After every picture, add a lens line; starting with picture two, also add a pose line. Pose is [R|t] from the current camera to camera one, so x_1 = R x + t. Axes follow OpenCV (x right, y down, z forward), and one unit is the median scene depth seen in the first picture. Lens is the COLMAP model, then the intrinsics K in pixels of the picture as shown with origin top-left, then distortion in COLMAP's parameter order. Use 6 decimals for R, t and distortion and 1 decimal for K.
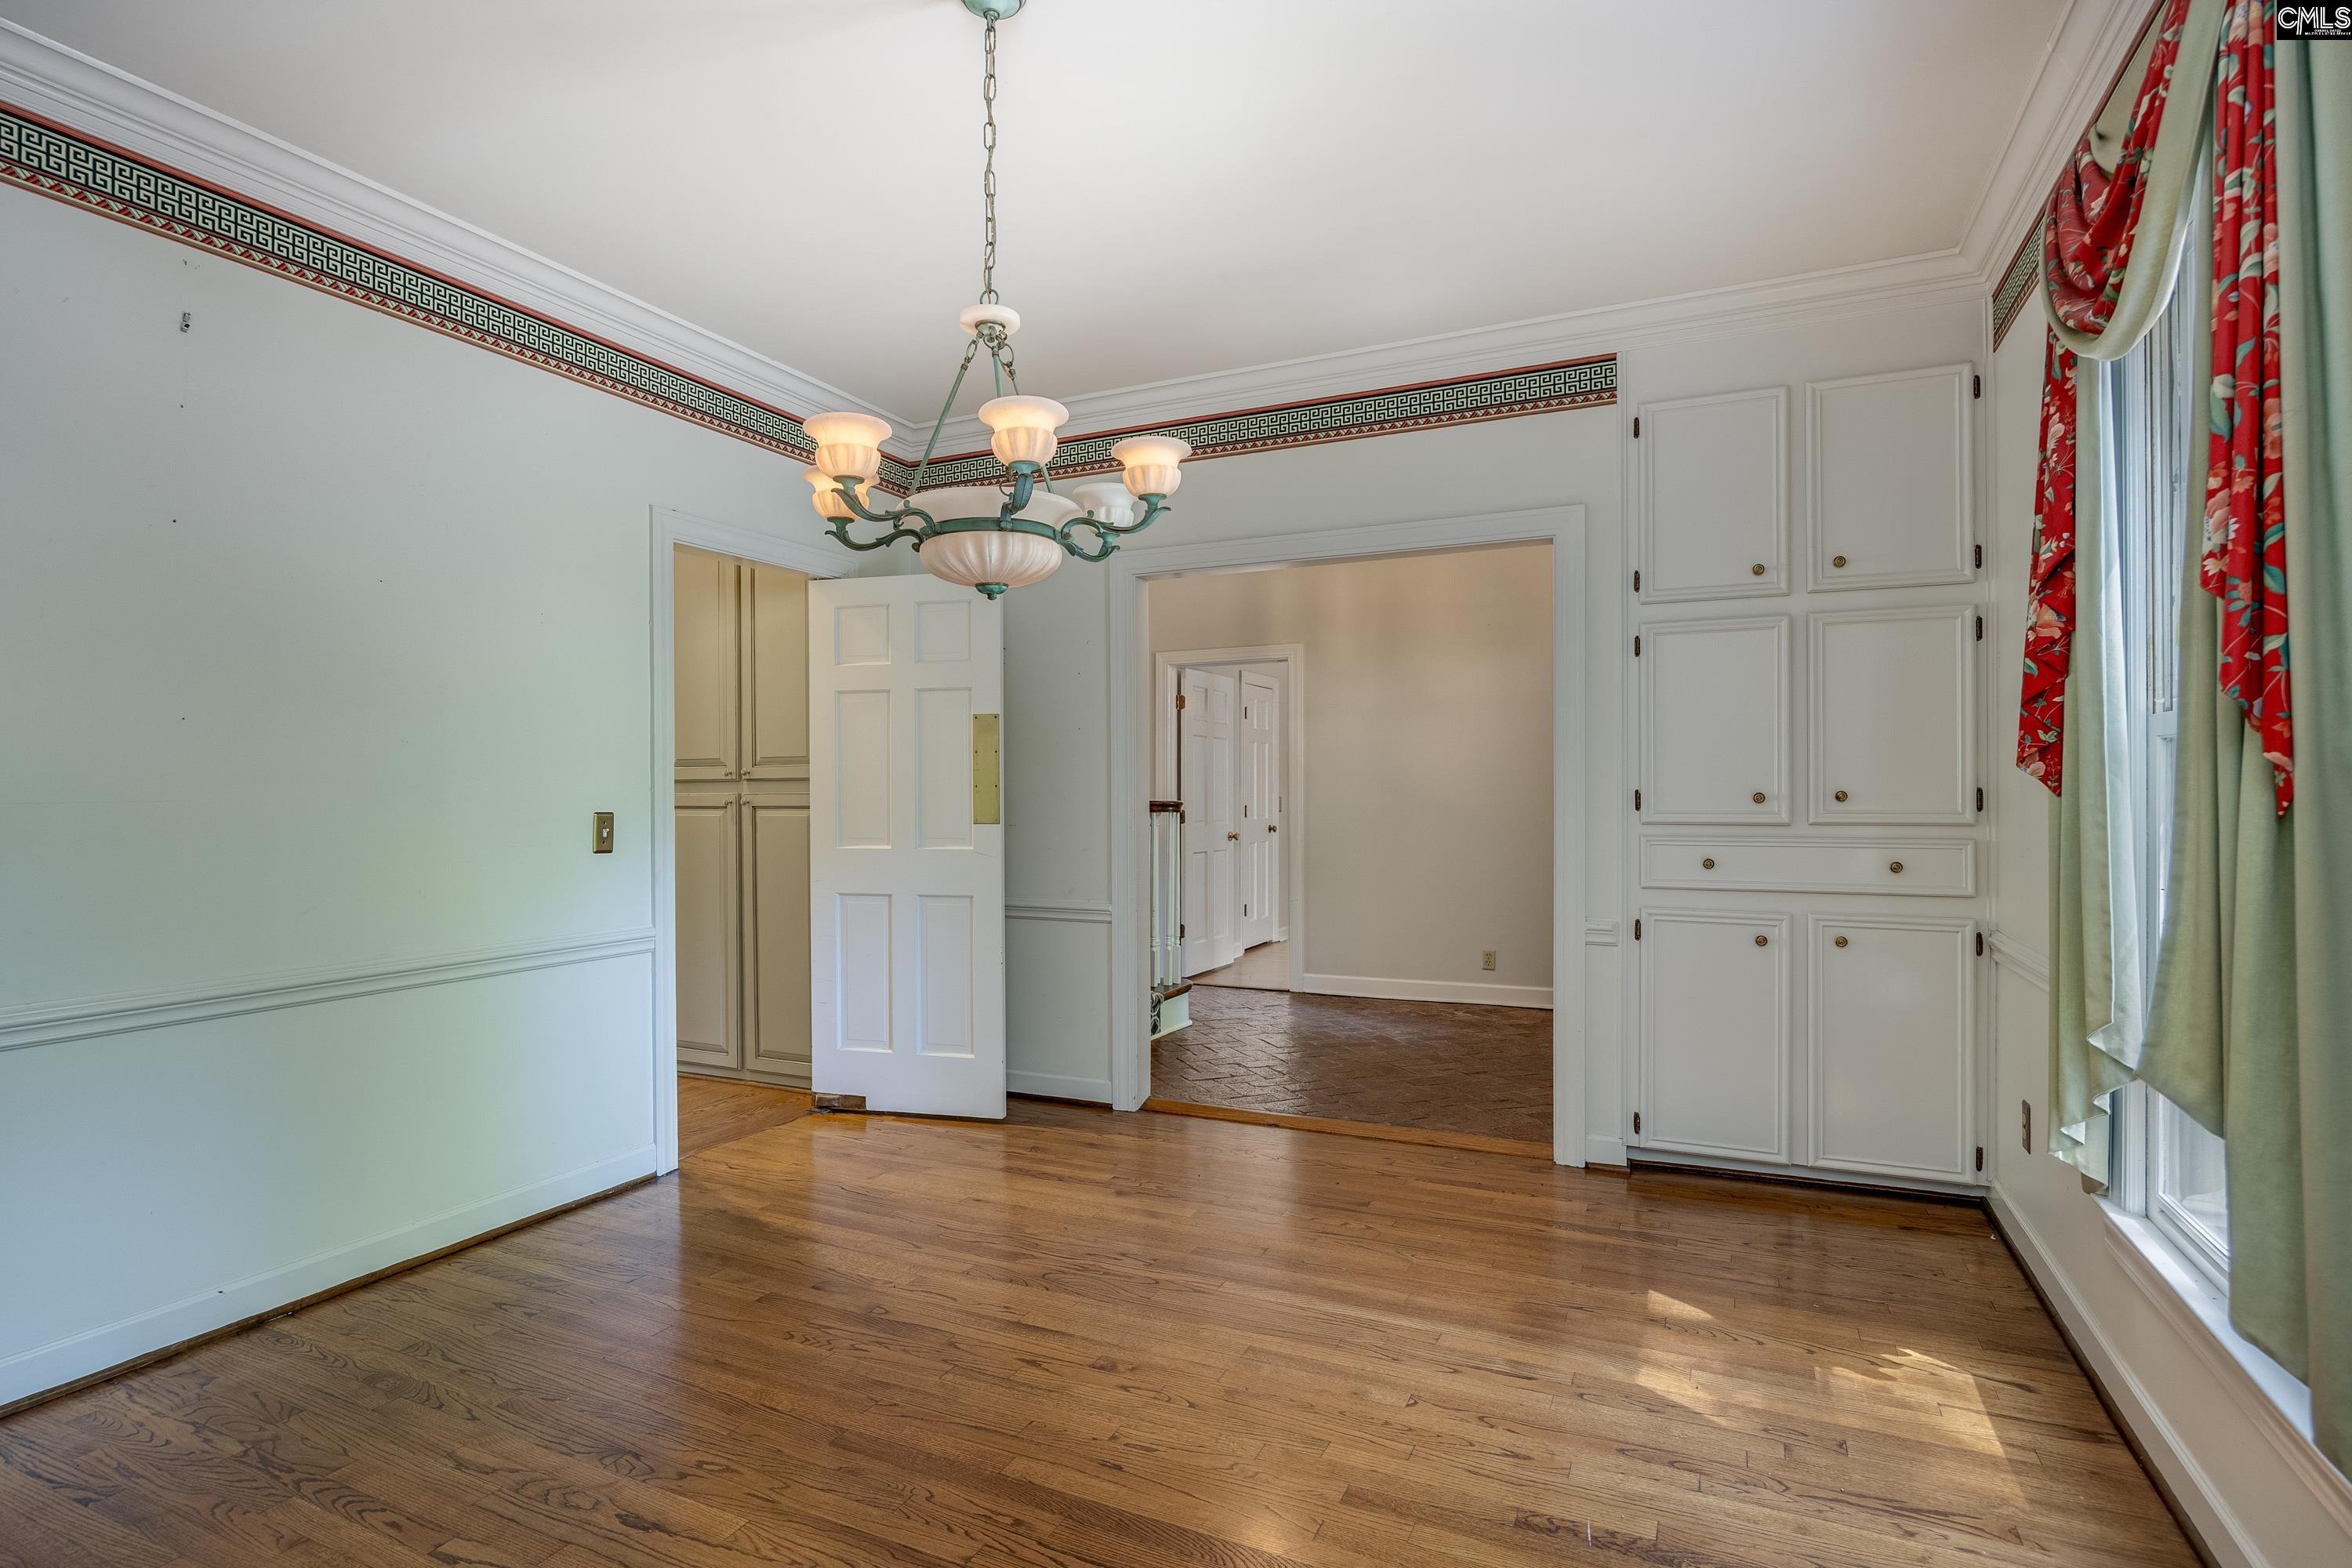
lens RADIAL K [[1180.0, 0, 1176.0], [0, 1180.0, 784.0], [0, 0, 1]] dist [-0.002752, -0.000299]
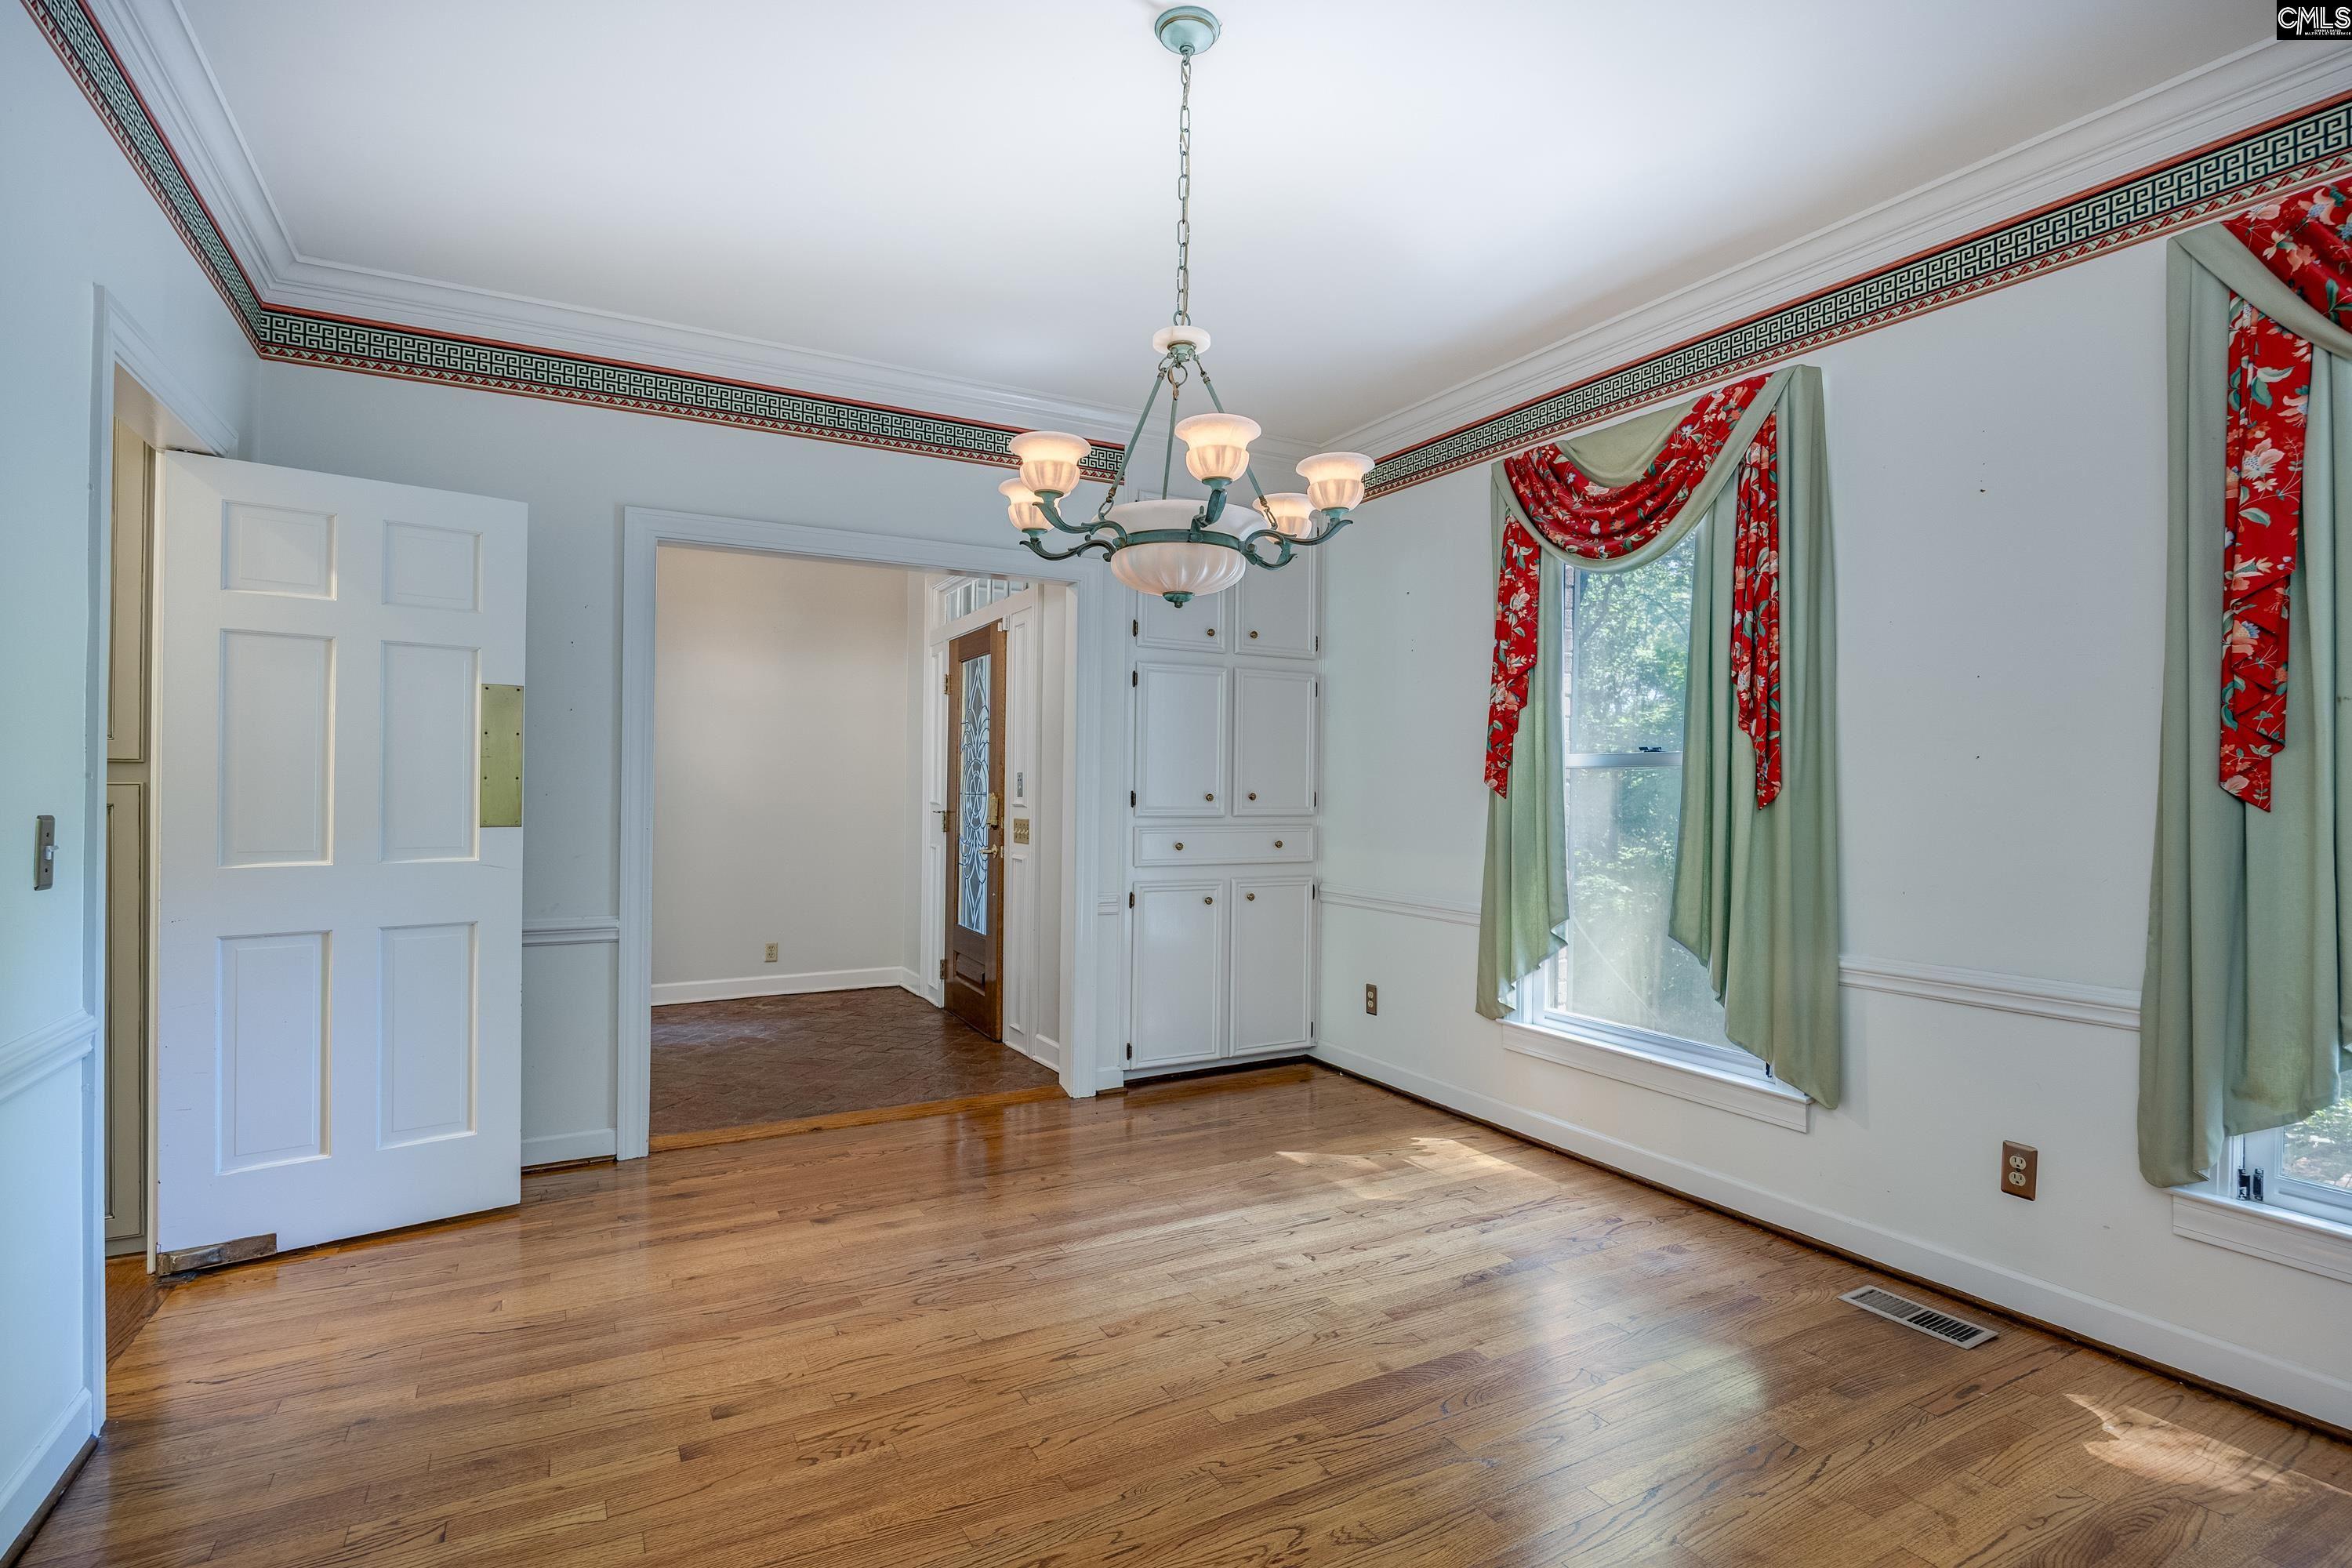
lens RADIAL K [[1124.1, 0, 1176.0], [0, 1124.1, 784.0], [0, 0, 1]] dist [-0.006061, -0.000538]
pose [[0.587712, 0.013403, 0.808959, -0.738696], [-0.015973, 0.999860, -0.004961, 0.003654], [-0.808912, -0.010006, 0.587844, 0.317473]]
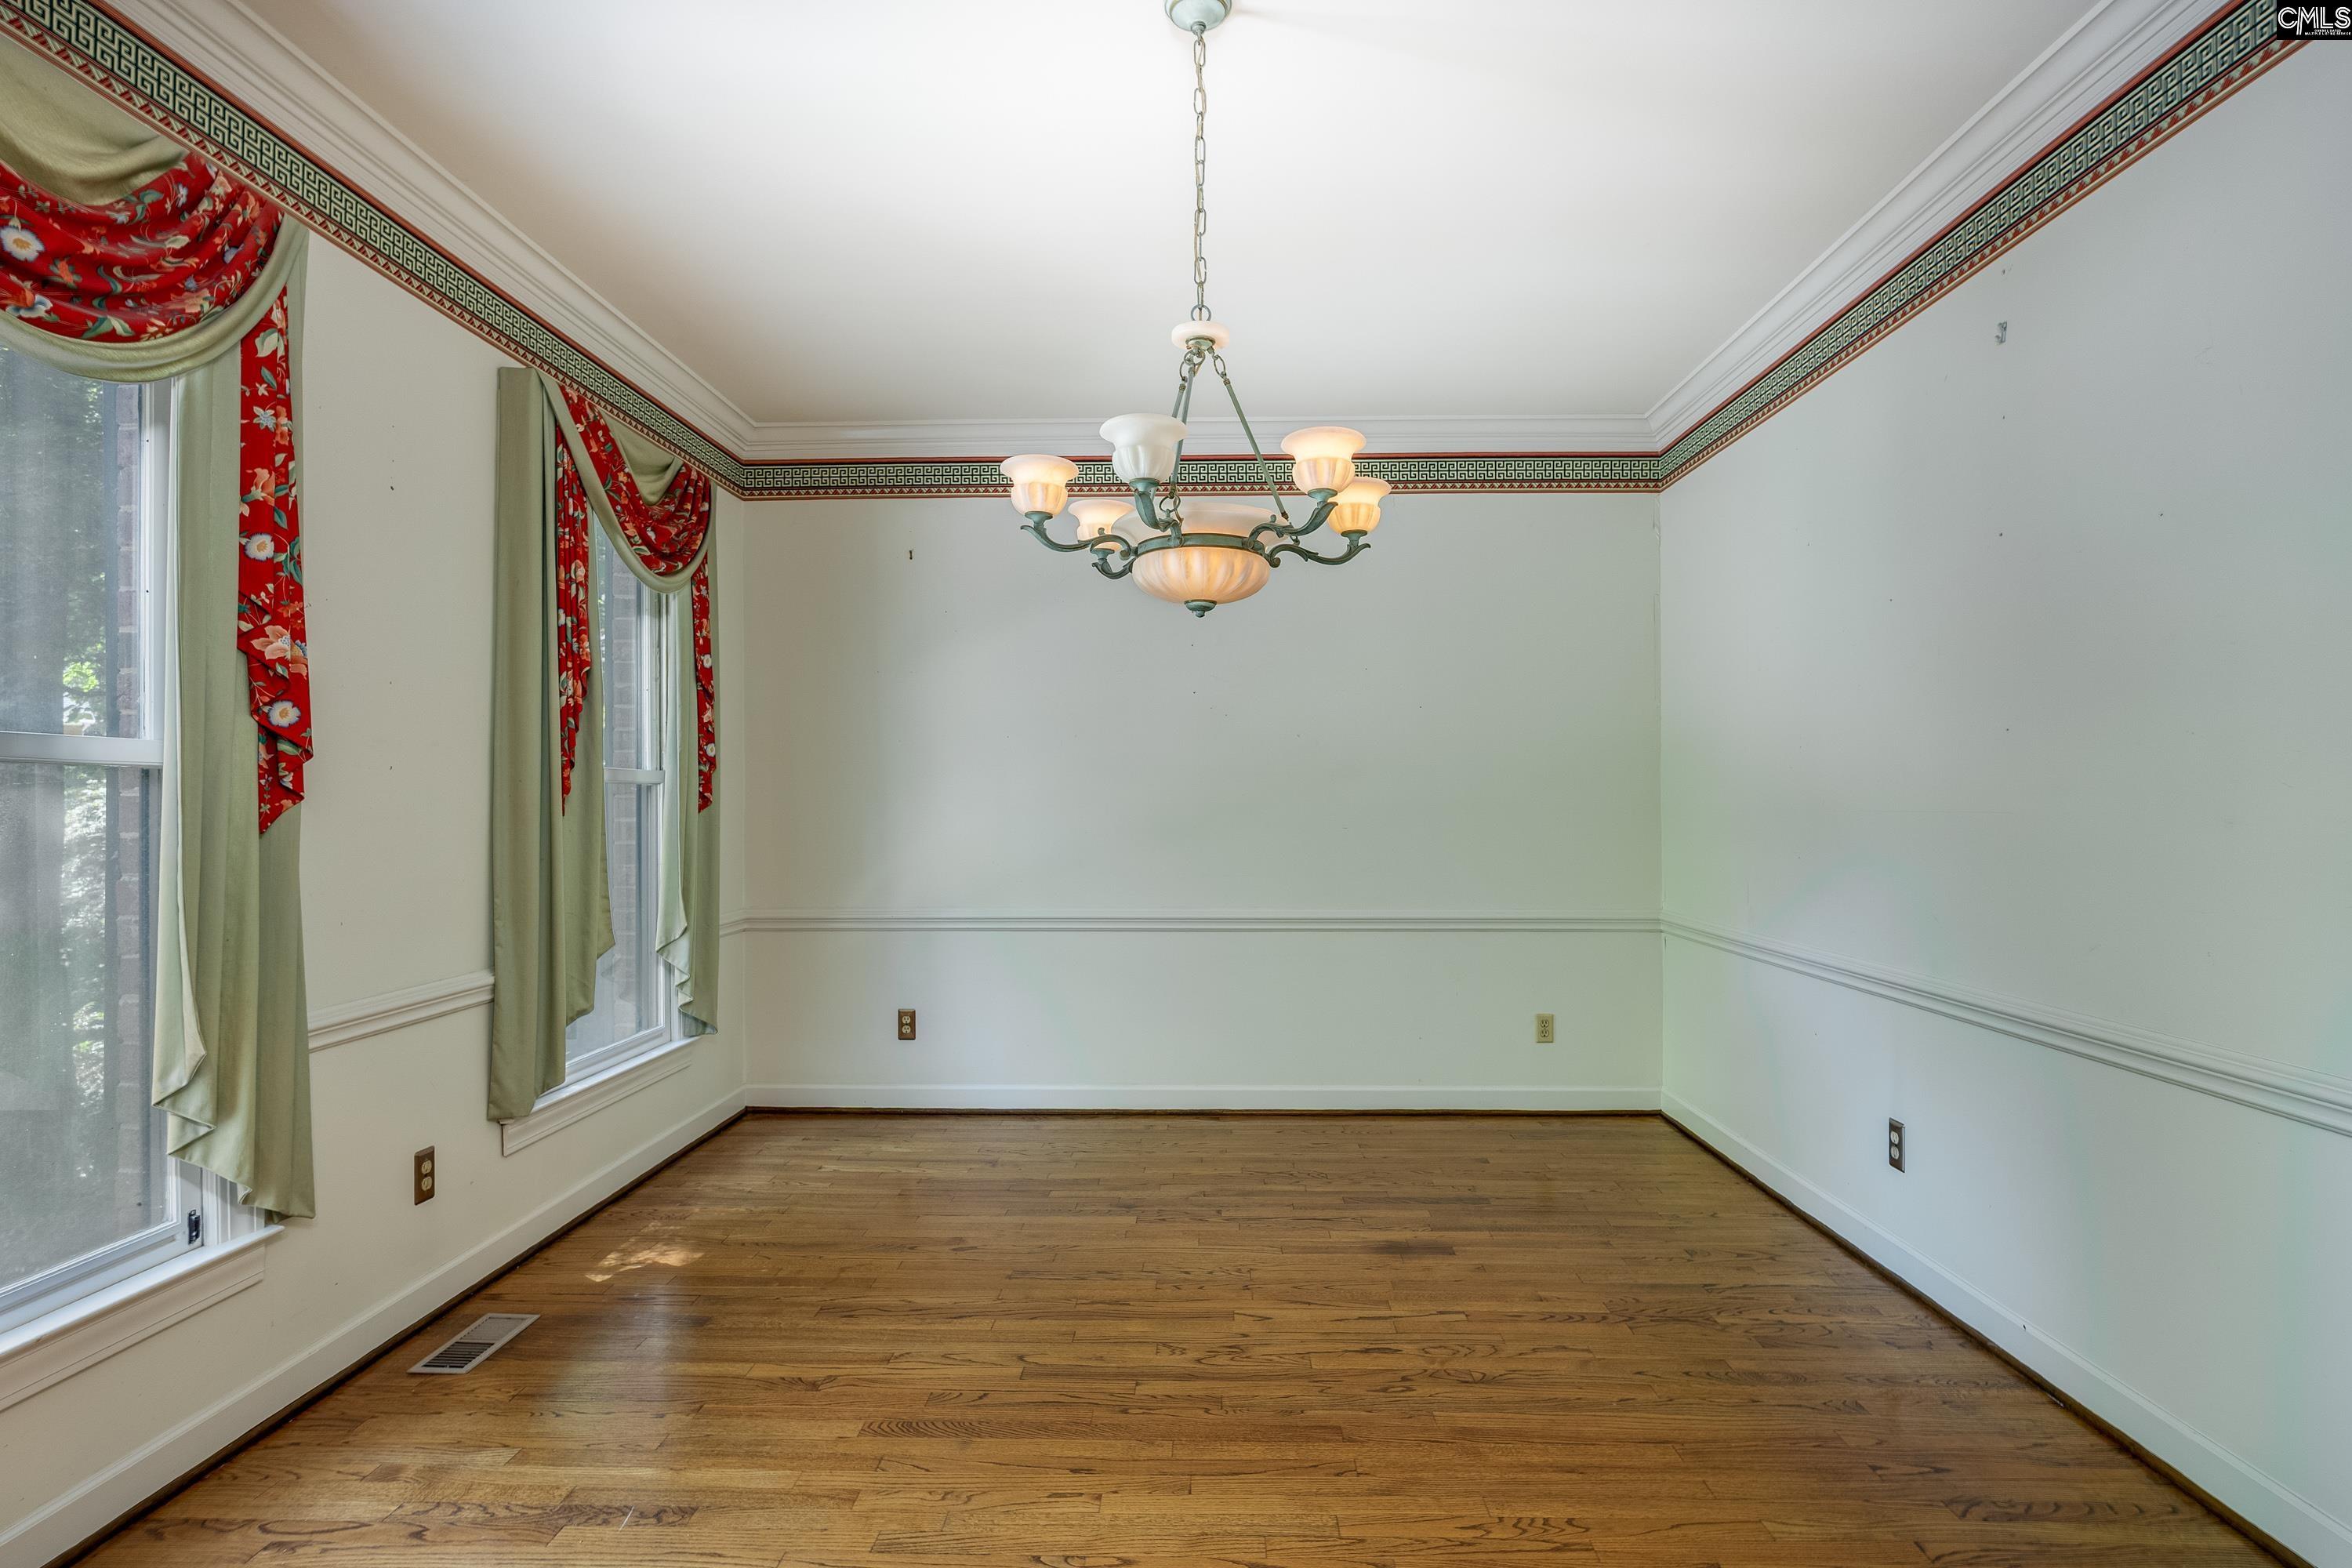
lens RADIAL K [[1124.1, 0, 1176.0], [0, 1124.1, 784.0], [0, 0, 1]] dist [-0.006061, -0.000538]
pose [[-0.921414, 0.005537, -0.388542, 0.188875], [0.013632, 0.999744, -0.018080, -0.016116], [0.388343, -0.021956, -0.921253, 1.457897]]
